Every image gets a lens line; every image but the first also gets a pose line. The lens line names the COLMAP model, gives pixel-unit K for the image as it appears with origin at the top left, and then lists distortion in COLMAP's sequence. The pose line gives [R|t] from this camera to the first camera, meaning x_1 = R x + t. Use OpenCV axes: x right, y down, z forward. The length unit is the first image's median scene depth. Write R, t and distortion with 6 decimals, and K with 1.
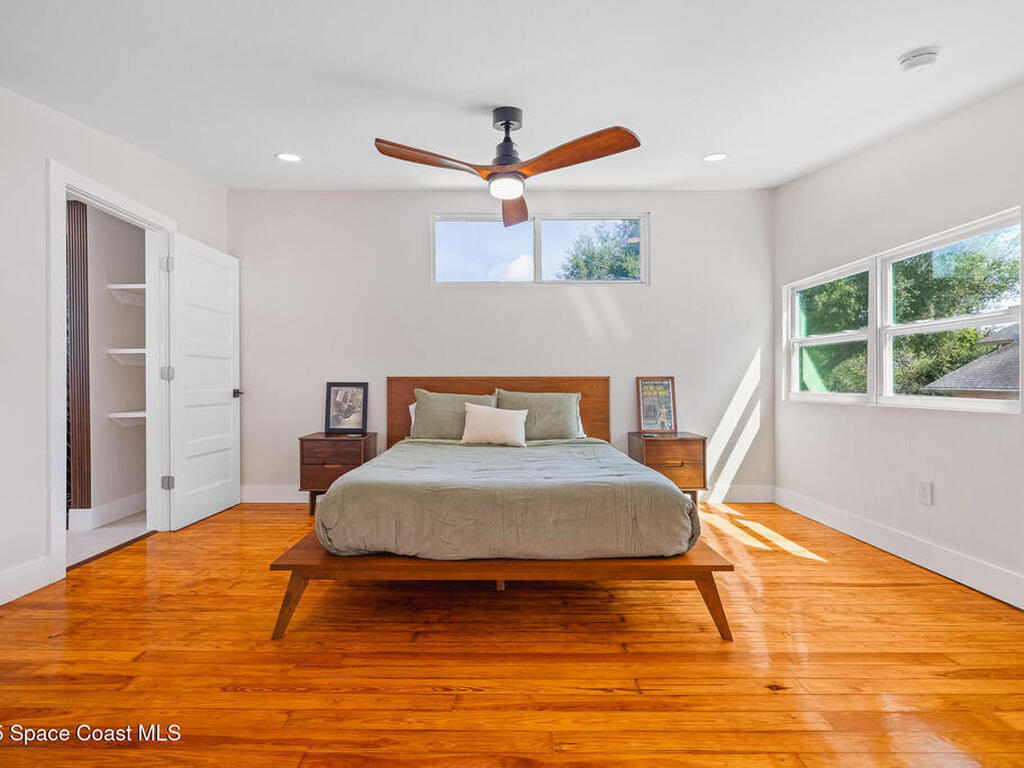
lens RADIAL K [[492.6, 0, 502.2], [0, 492.6, 380.4], [0, 0, 1]] dist [0.001891, 0.000369]
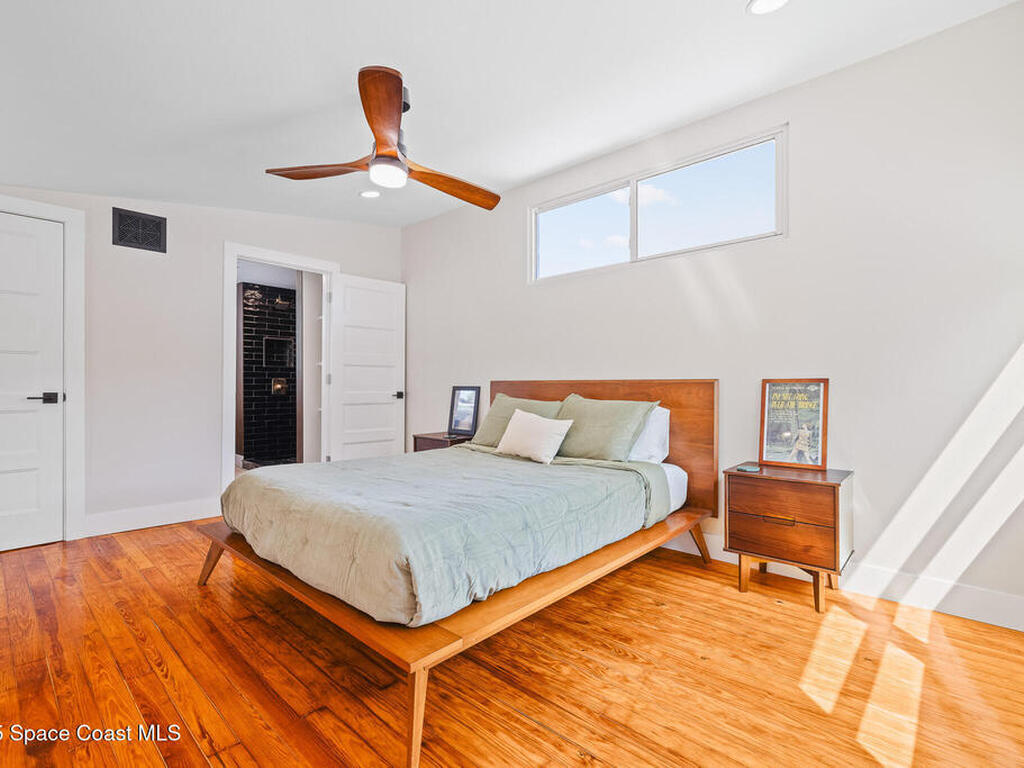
lens RADIAL K [[492.6, 0, 507.0], [0, 492.6, 388.2], [0, 0, 1]] dist [0.001891, 0.000369]
pose [[0.729384, 0.005399, -0.684084, 0.522727], [0.001840, 0.999950, 0.009854, -0.002278], [0.684102, -0.008446, 0.729337, 0.313427]]
